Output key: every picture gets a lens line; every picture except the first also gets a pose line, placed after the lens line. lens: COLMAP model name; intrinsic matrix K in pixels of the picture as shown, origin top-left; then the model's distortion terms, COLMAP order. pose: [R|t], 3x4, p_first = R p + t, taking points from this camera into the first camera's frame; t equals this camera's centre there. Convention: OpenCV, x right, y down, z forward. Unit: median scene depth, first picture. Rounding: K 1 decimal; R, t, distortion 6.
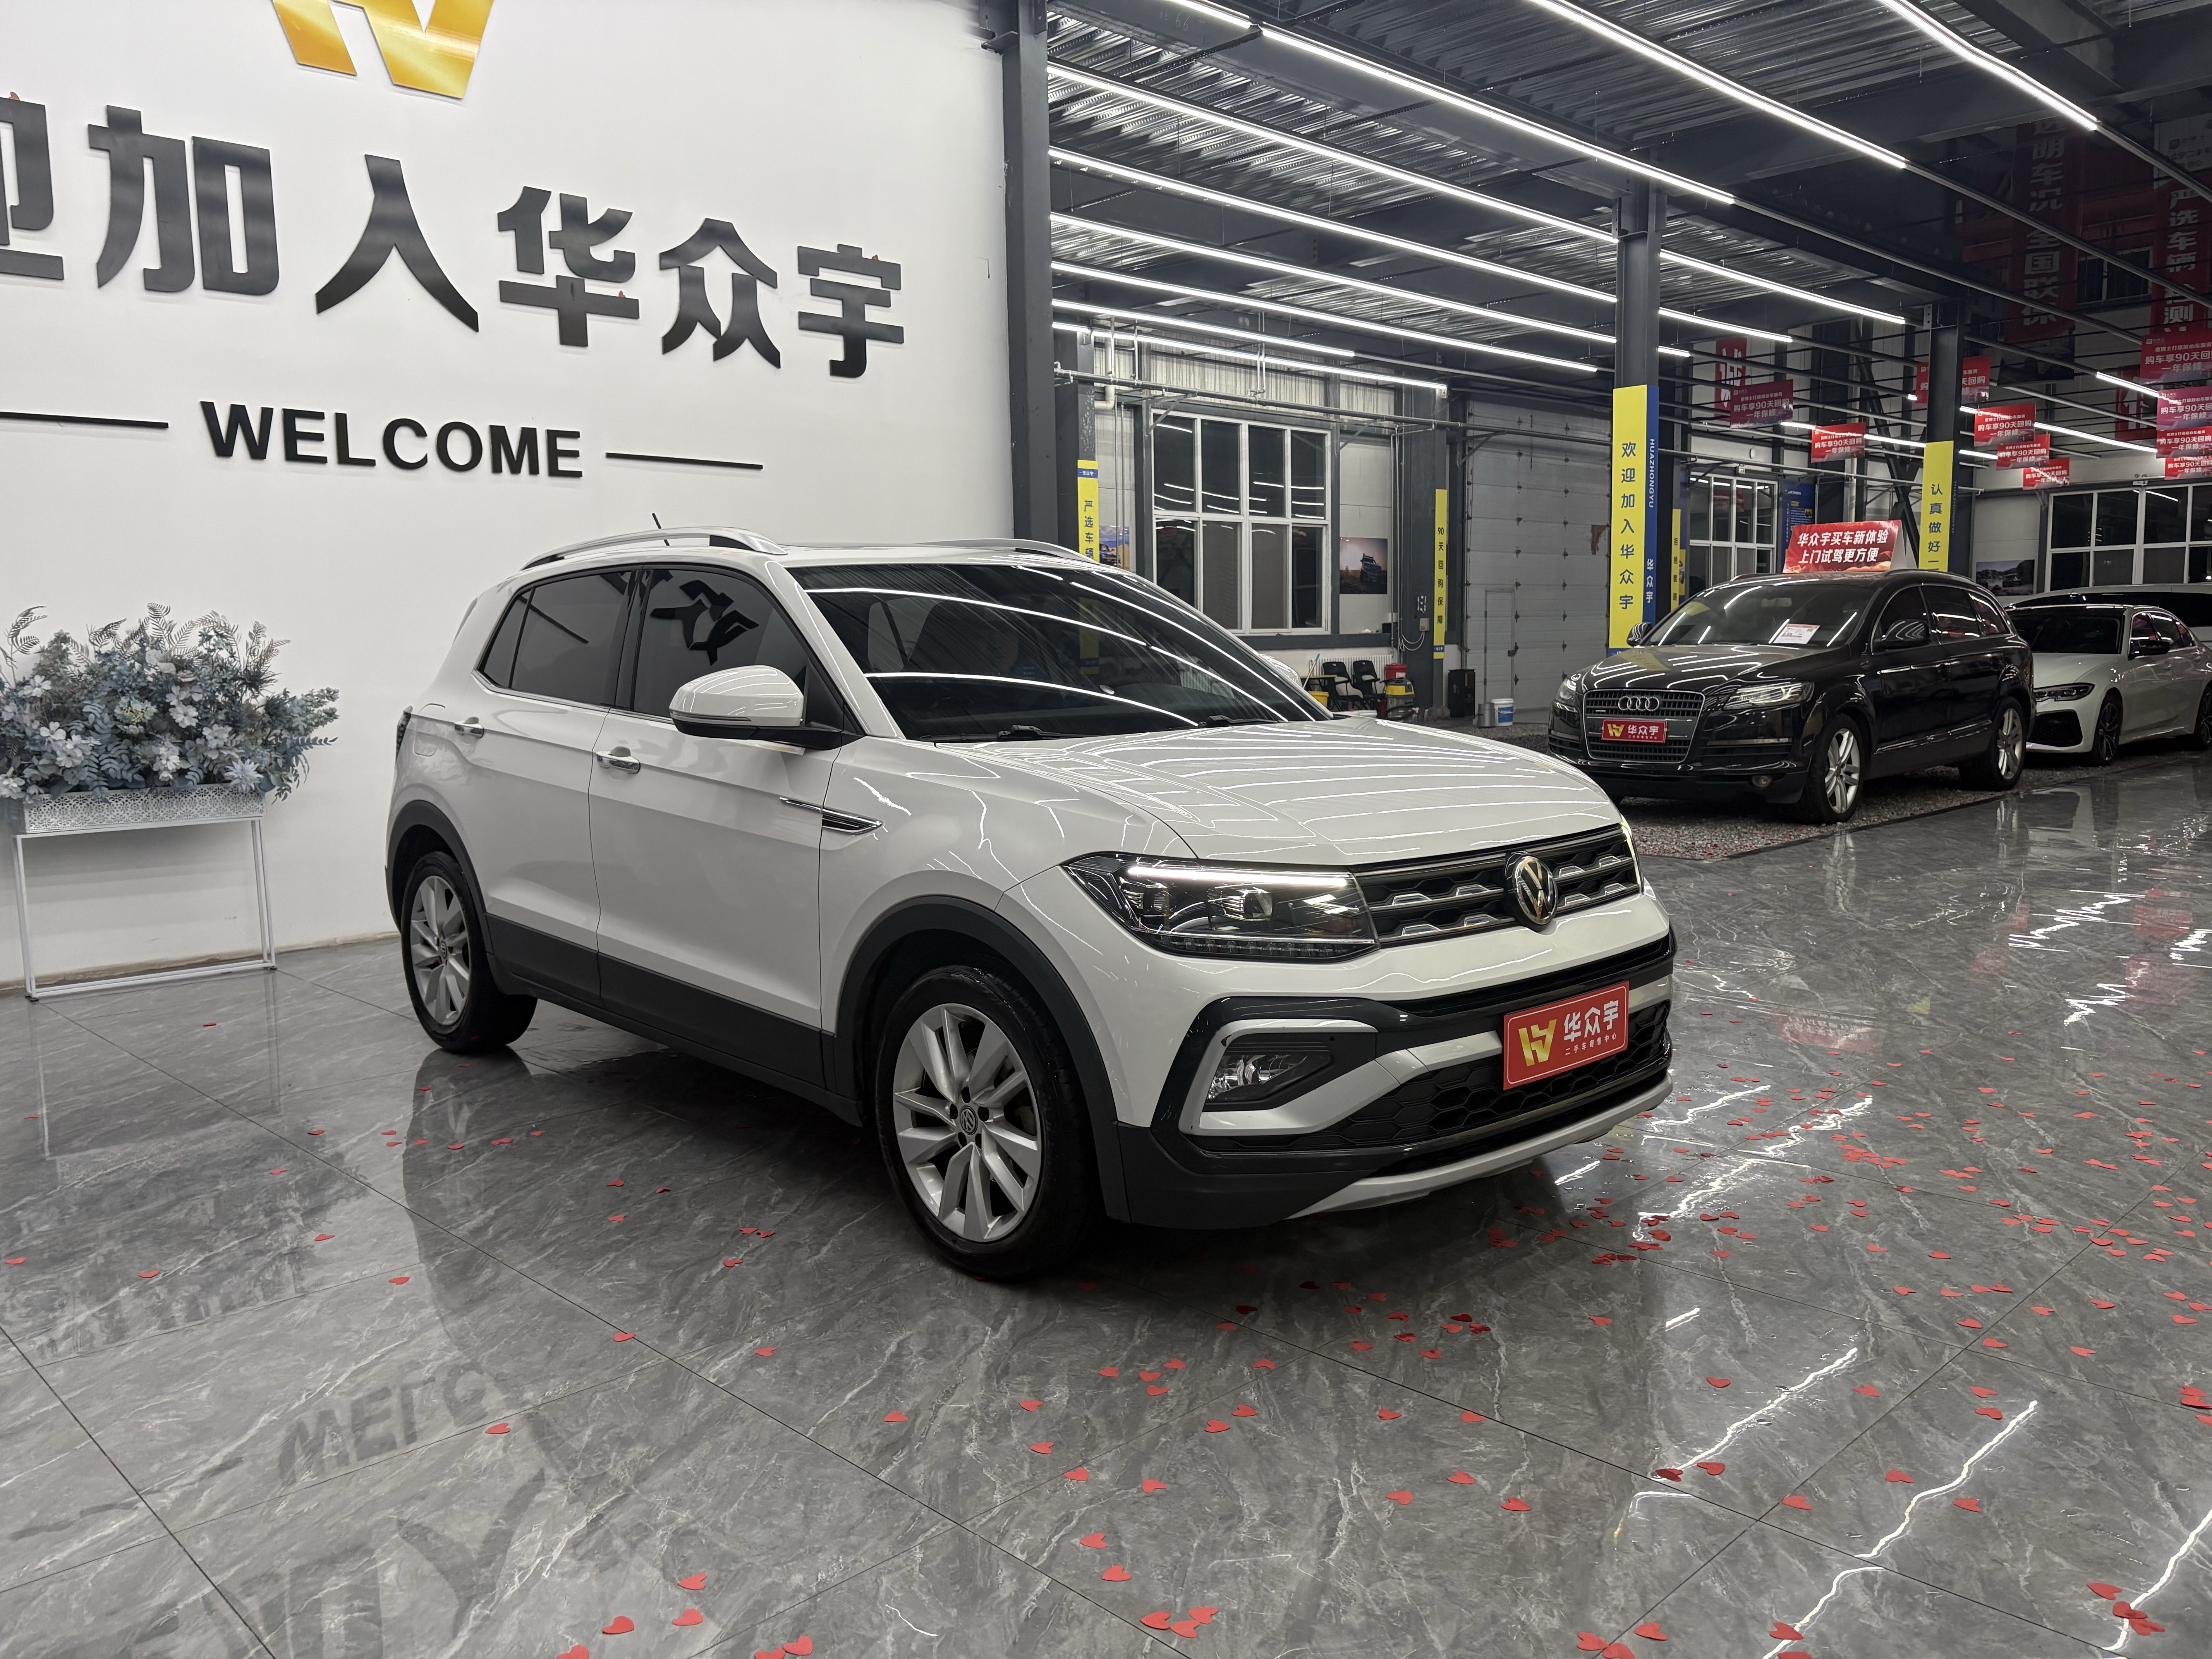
lens RADIAL K [[1673.2, 0, 1107.8], [0, 1673.2, 825.1], [0, 0, 1]] dist [0.039898, -0.037420]
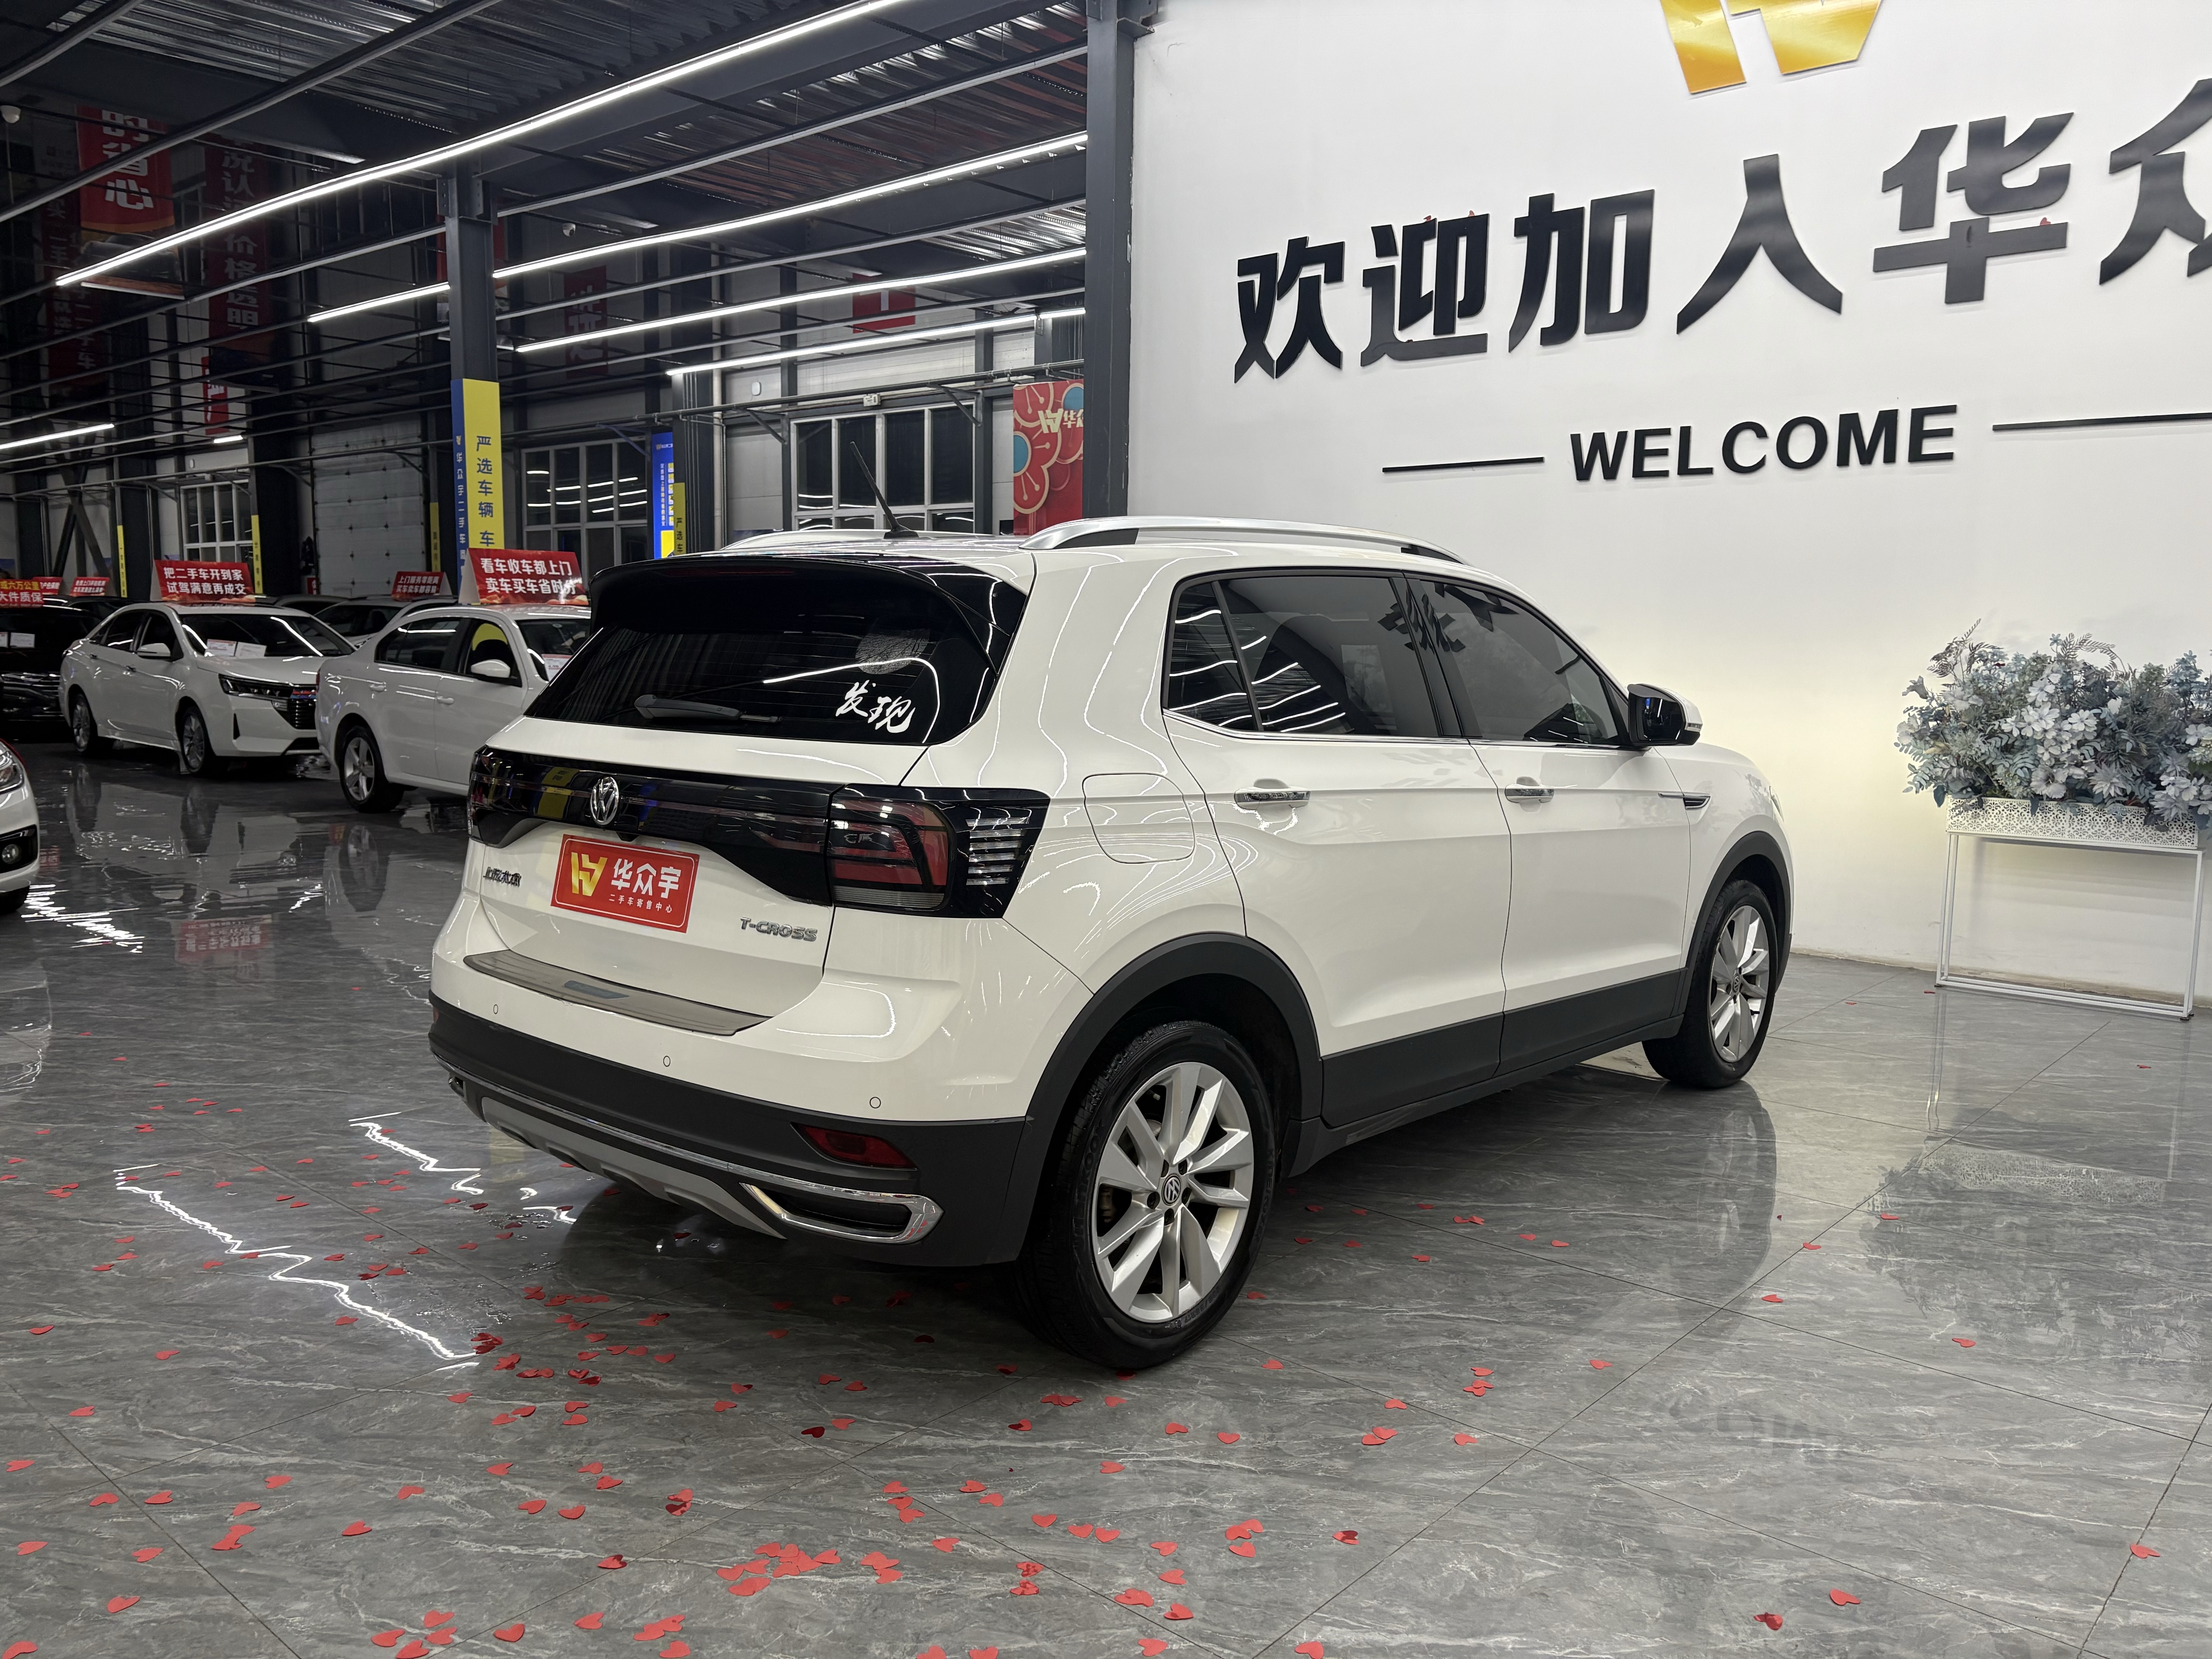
lens RADIAL K [[1673.2, 0, 1099.1], [0, 1673.2, 837.8], [0, 0, 1]] dist [0.039898, -0.037420]
pose [[0.071967, 0.141114, -0.987374, 0.565027], [-0.124705, 0.983446, 0.131463, -0.085505], [0.989580, 0.113669, 0.088373, 0.572226]]
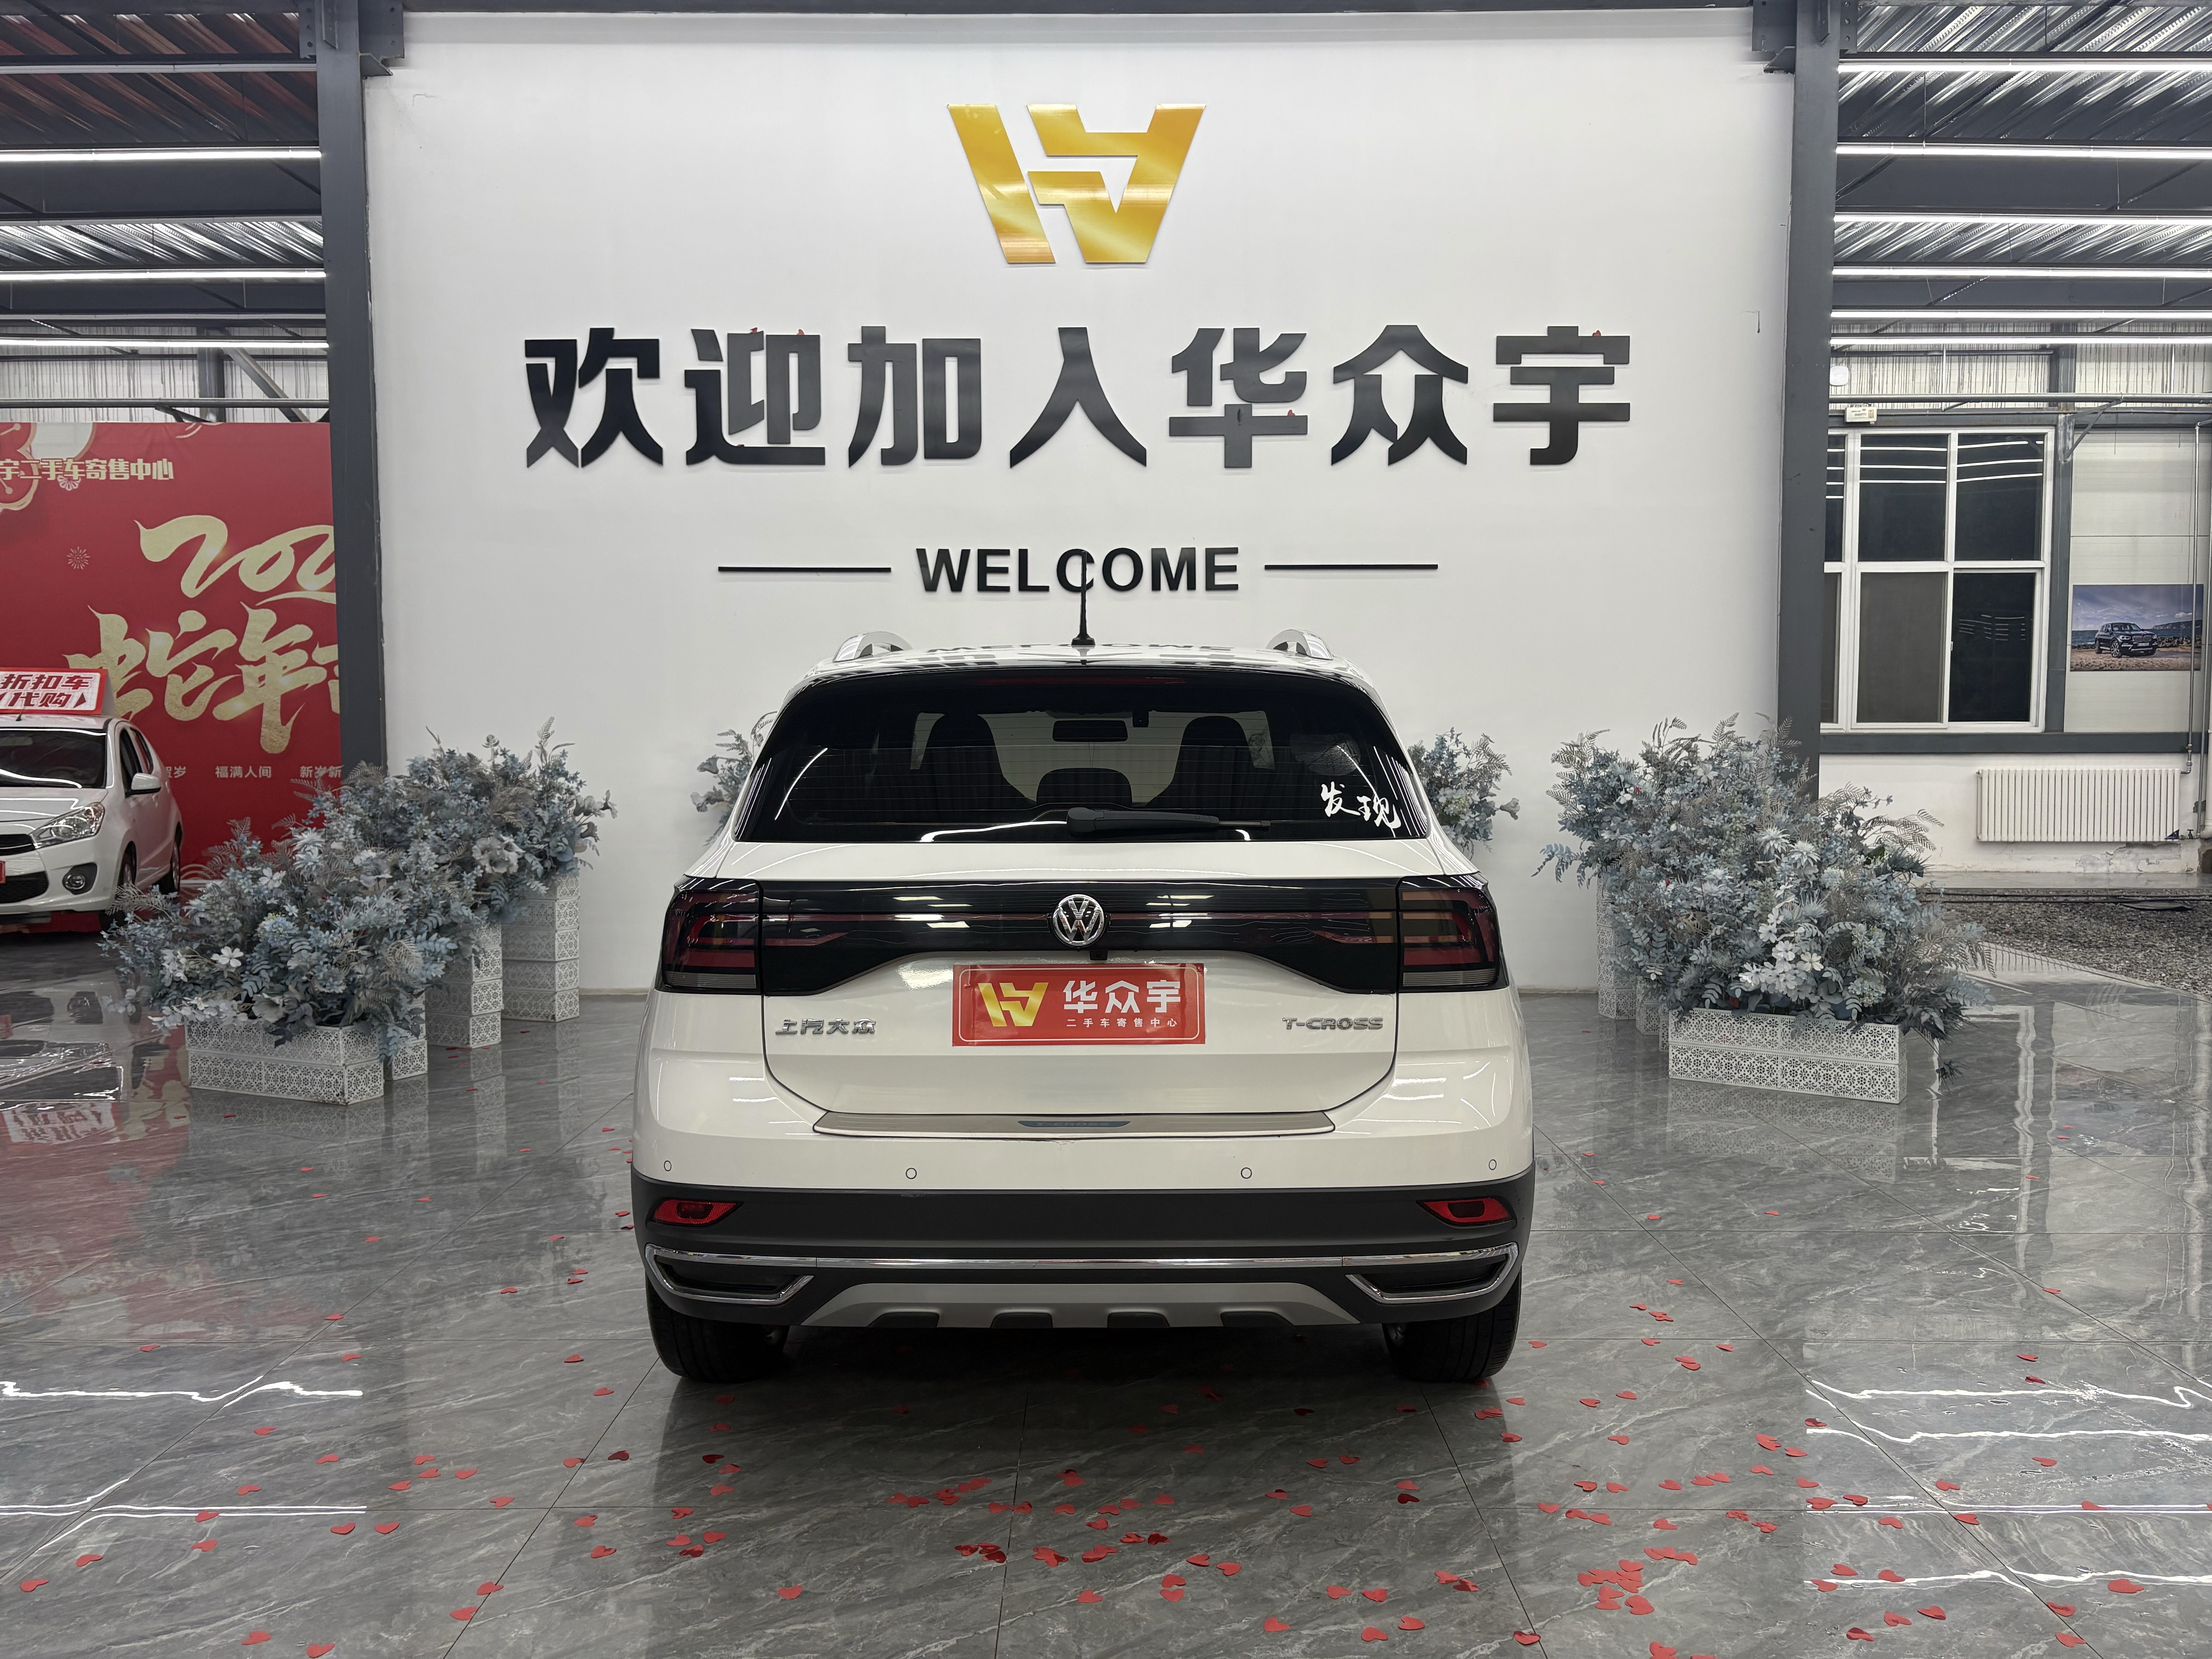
lens RADIAL K [[1673.2, 0, 1098.1], [0, 1673.2, 855.2], [0, 0, 1]] dist [0.039898, -0.037420]
pose [[0.710669, 0.067807, -0.700251, 0.415877], [-0.088163, 0.996082, 0.006979, -0.041814], [0.697980, 0.056777, 0.713862, 0.204648]]
